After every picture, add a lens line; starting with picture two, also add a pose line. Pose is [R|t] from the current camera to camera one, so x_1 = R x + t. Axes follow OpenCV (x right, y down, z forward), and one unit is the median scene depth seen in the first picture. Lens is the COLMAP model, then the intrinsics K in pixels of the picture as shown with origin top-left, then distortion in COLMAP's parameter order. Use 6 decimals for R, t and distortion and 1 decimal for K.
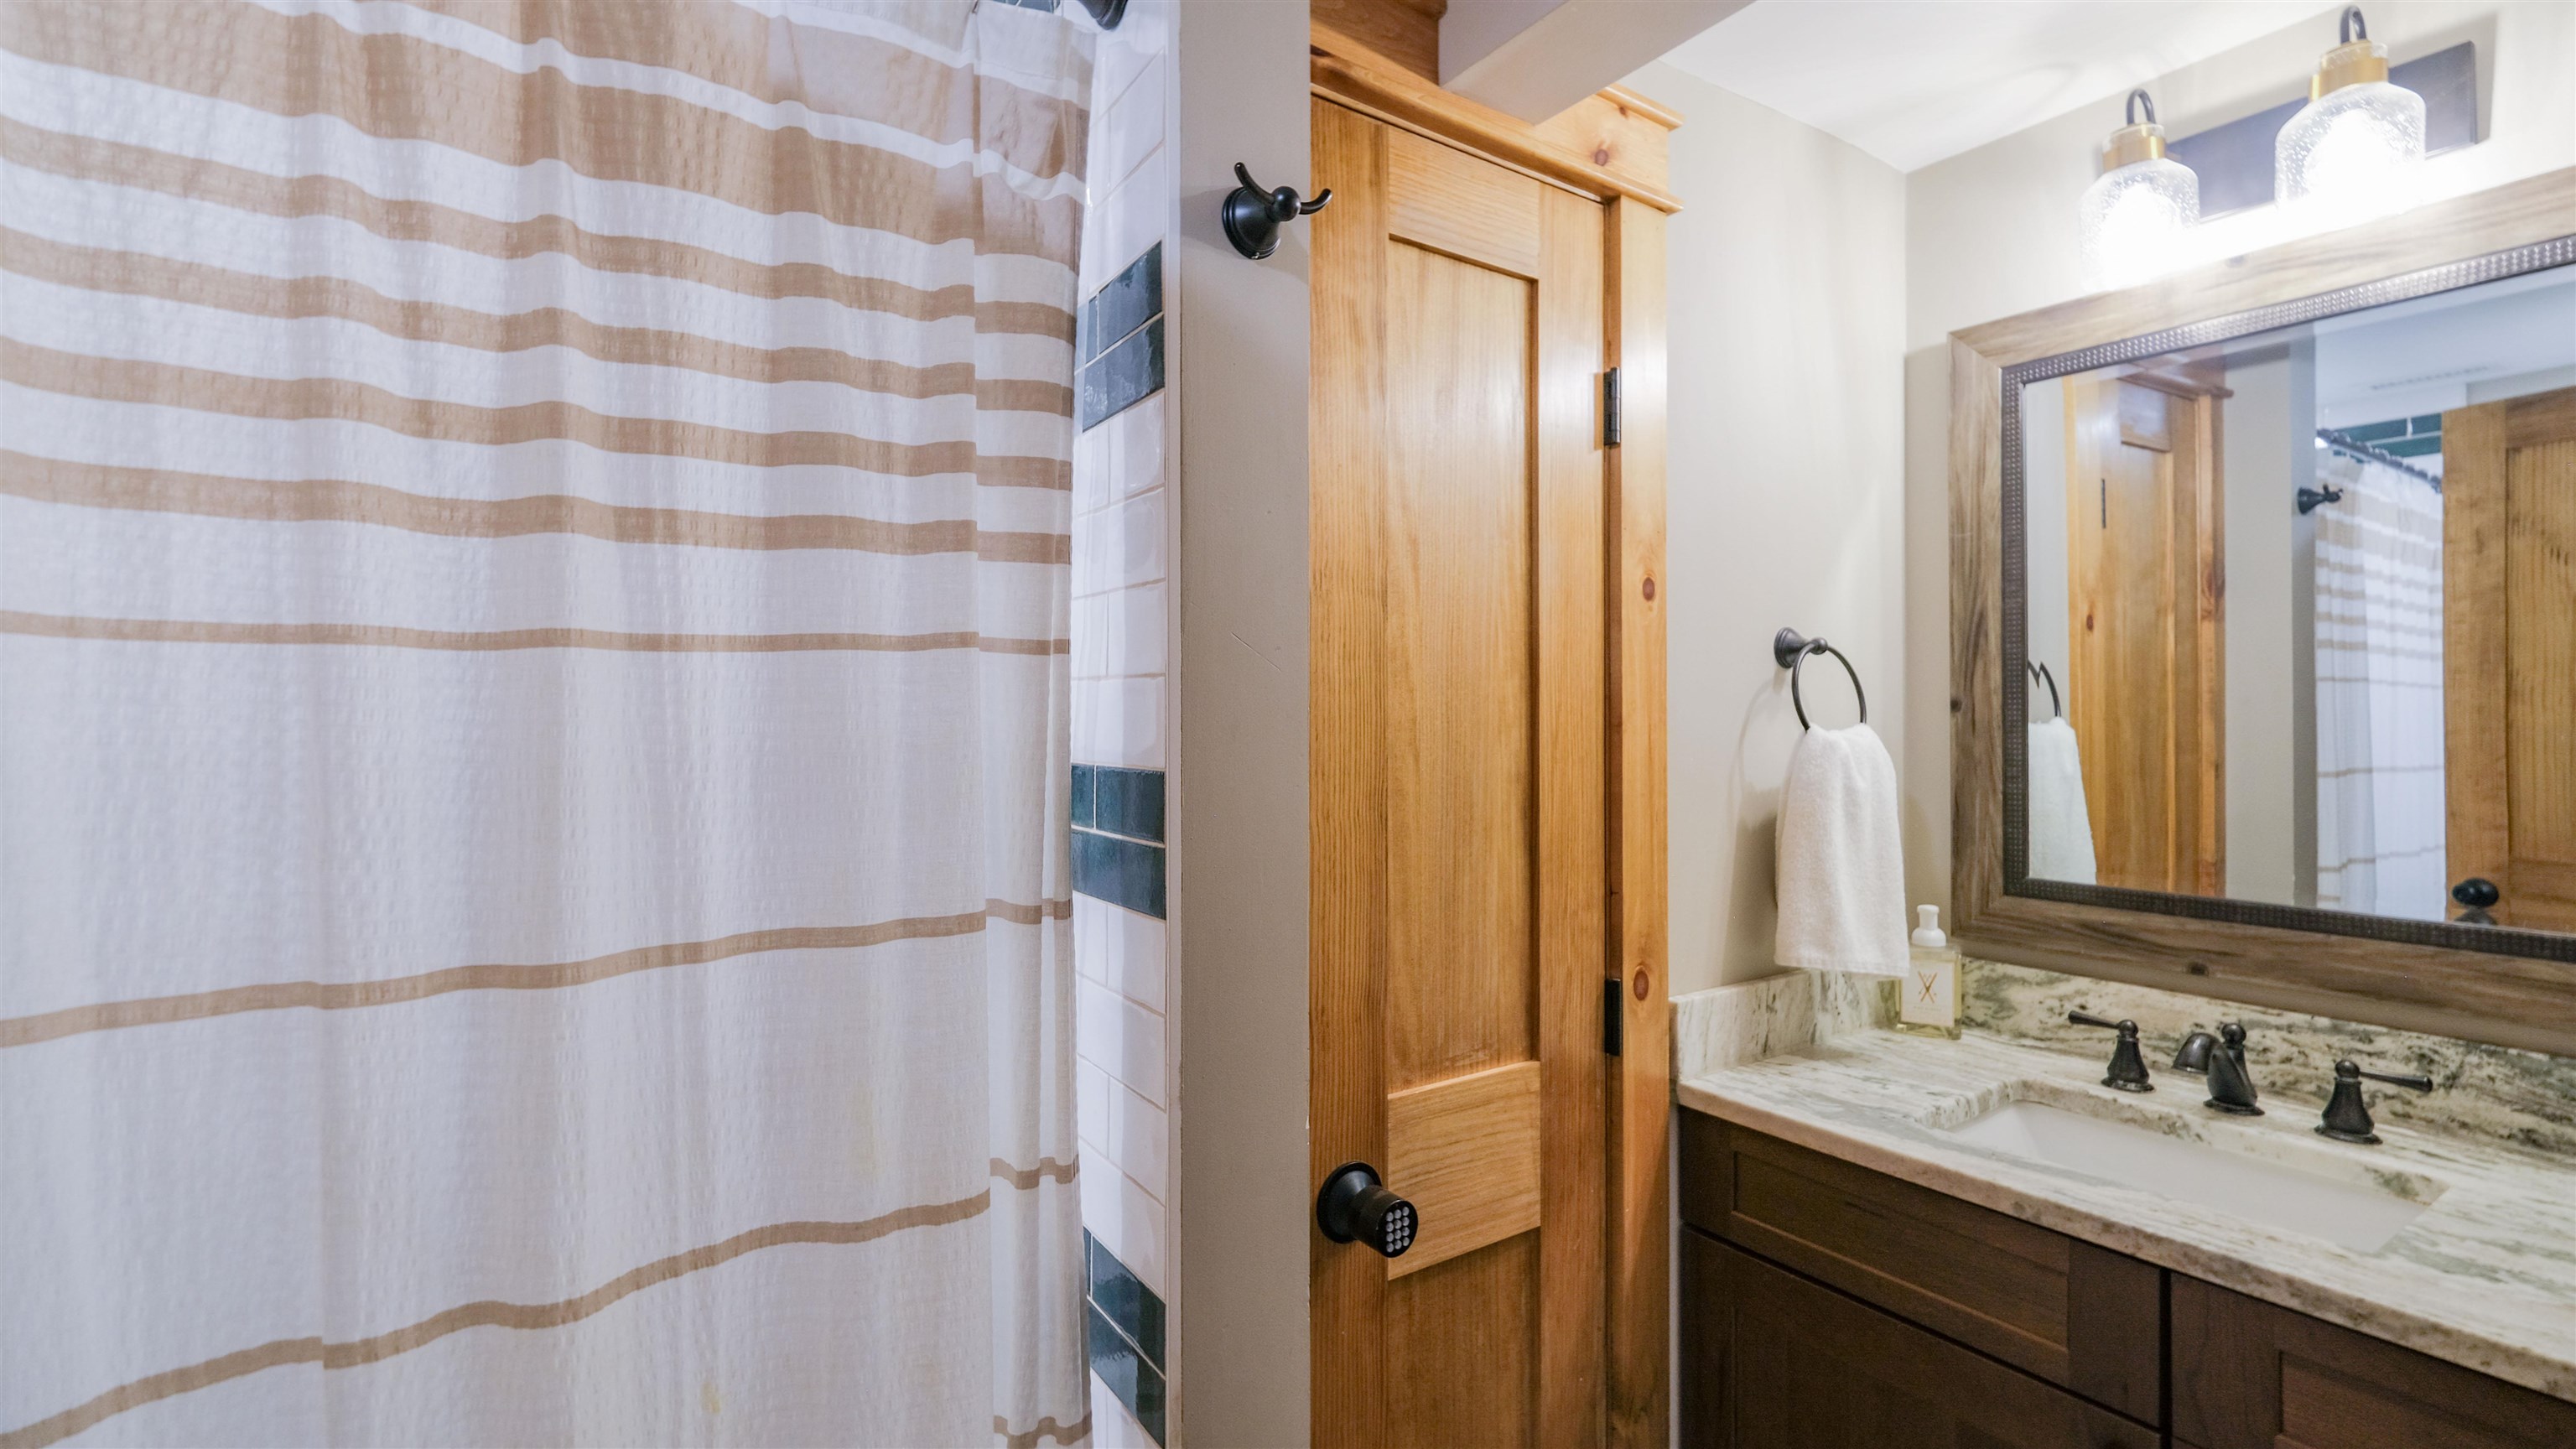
lens RADIAL K [[1133.5, 0, 1289.8], [0, 1133.5, 723.4], [0, 0, 1]] dist [-0.001994, -0.000008]
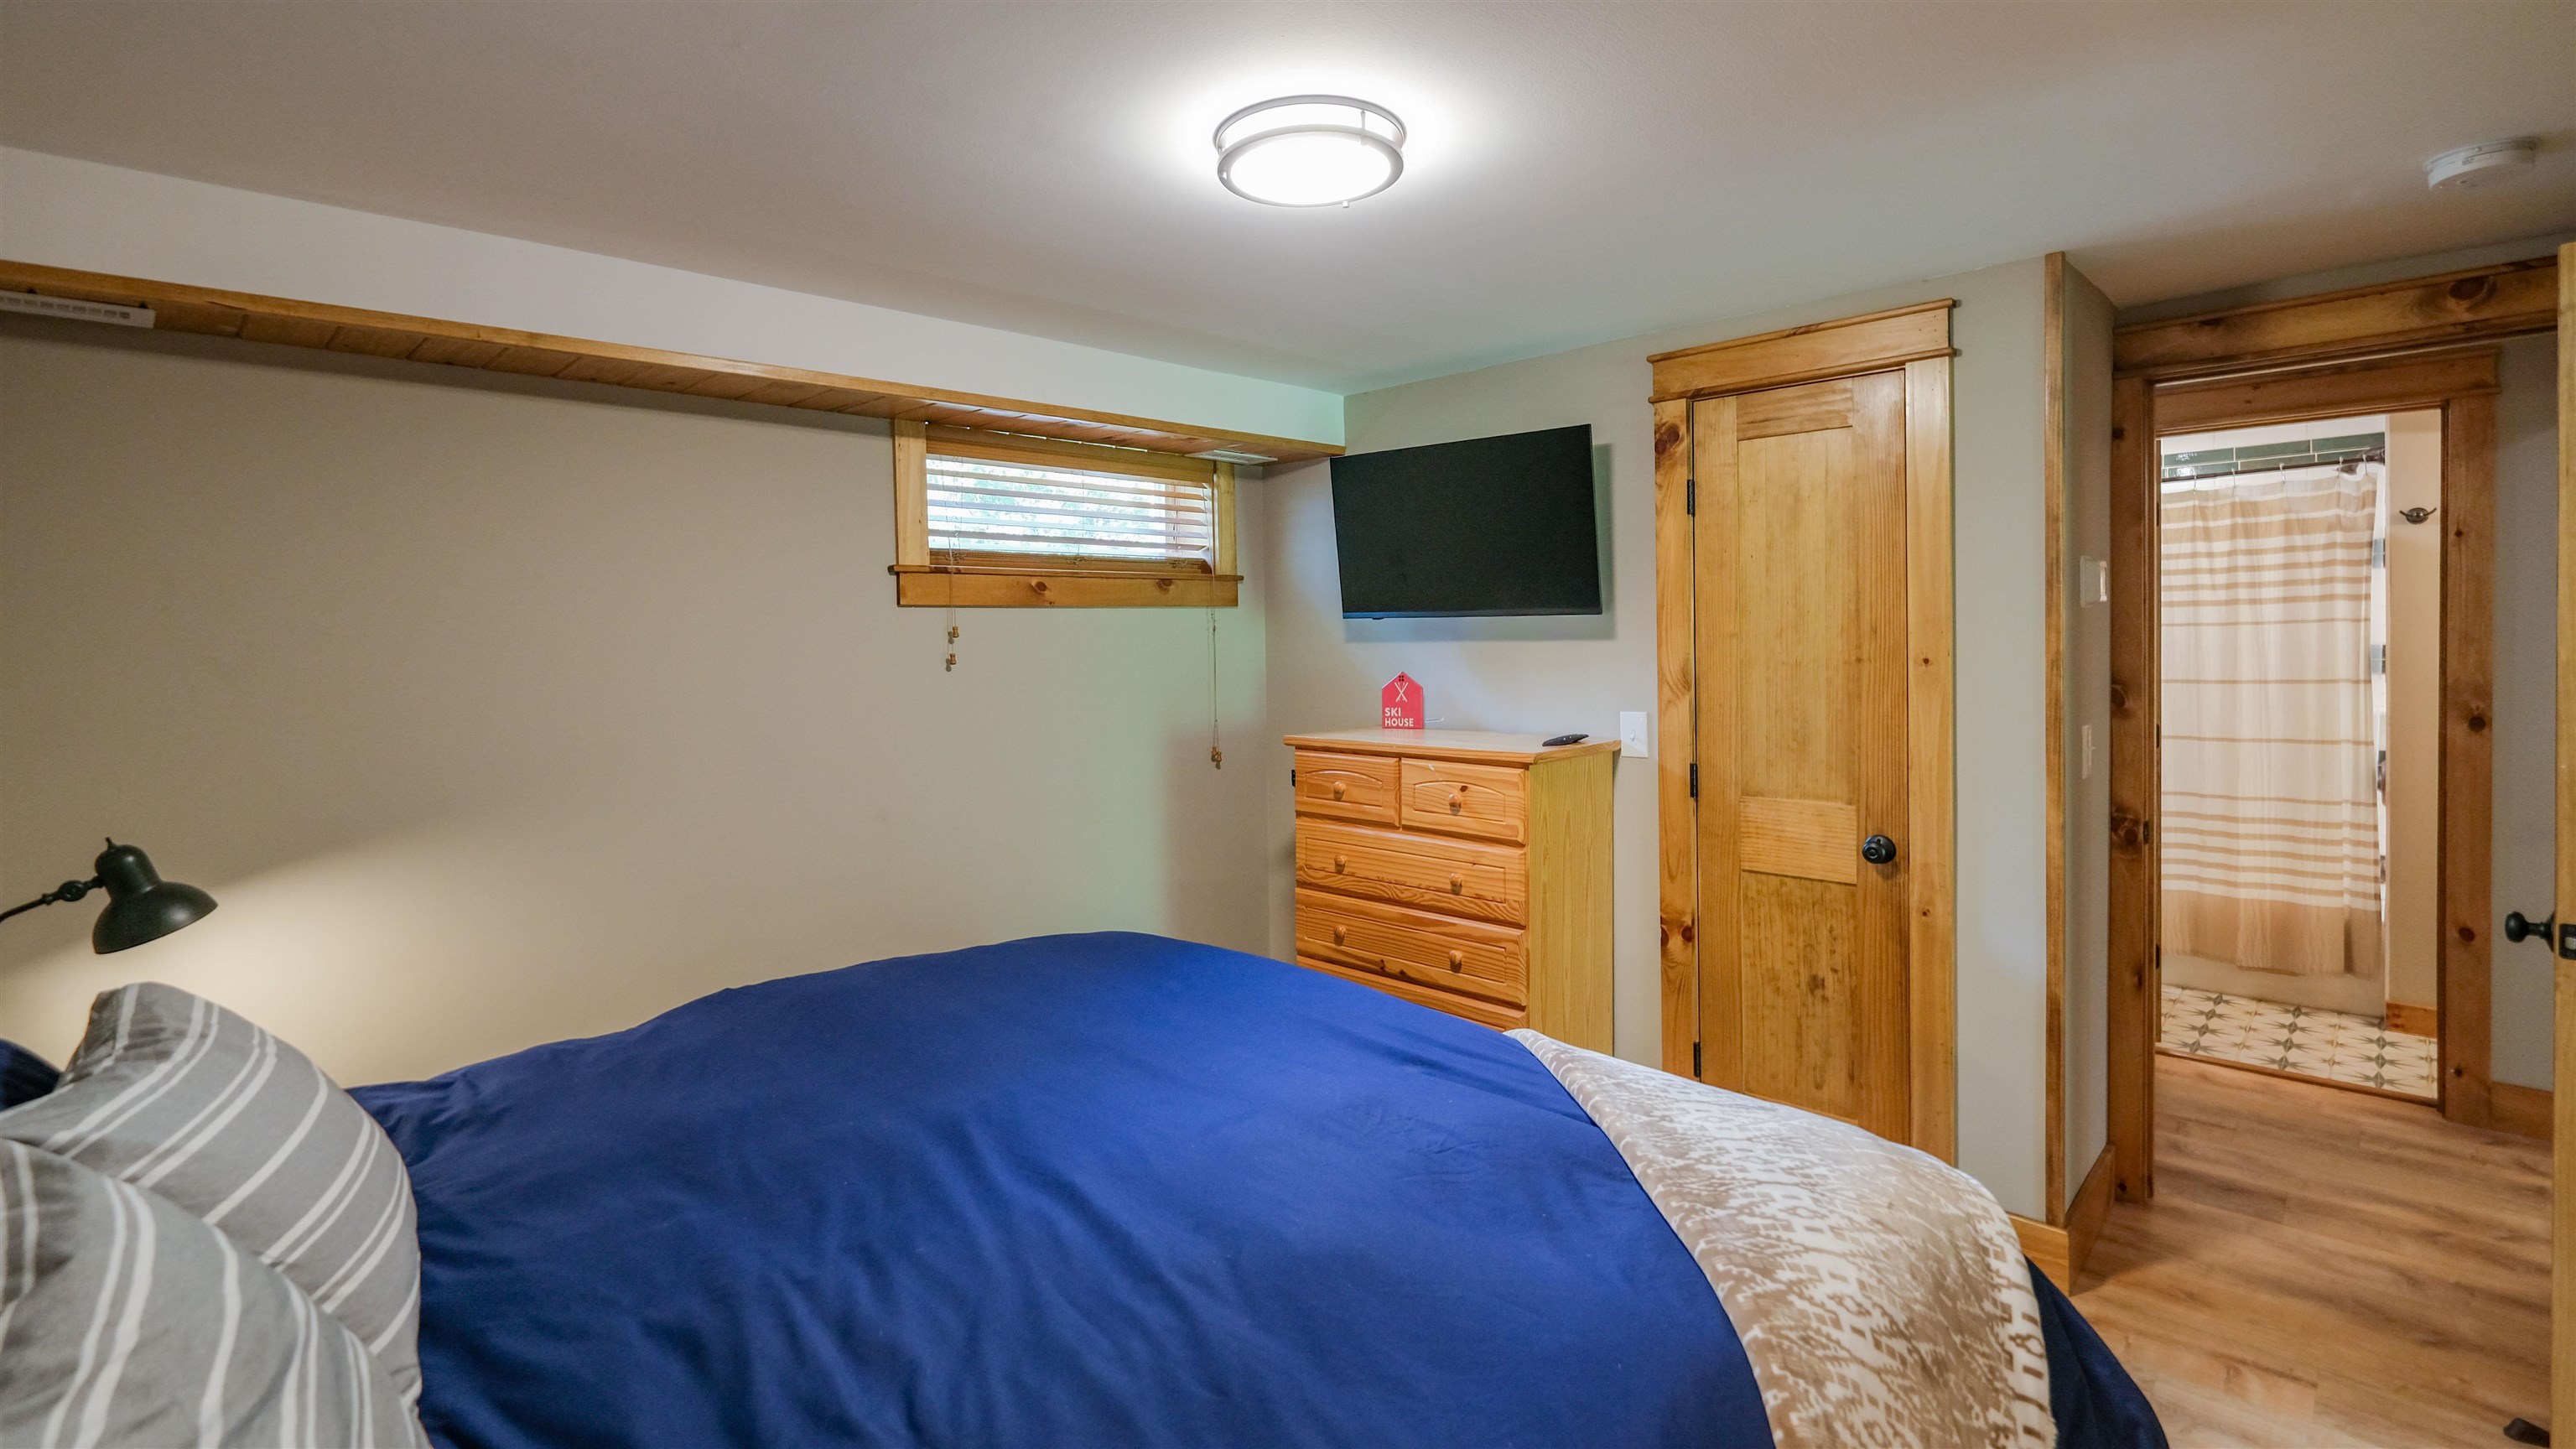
lens RADIAL K [[1133.5, 0, 1295.4], [0, 1133.5, 650.3], [0, 0, 1]] dist [-0.001994, -0.000008]
pose [[0.189594, 0.008214, -0.981828, 3.716503], [0.011275, 0.999881, 0.010542, -0.050036], [0.981798, -0.013068, 0.189479, -4.345273]]
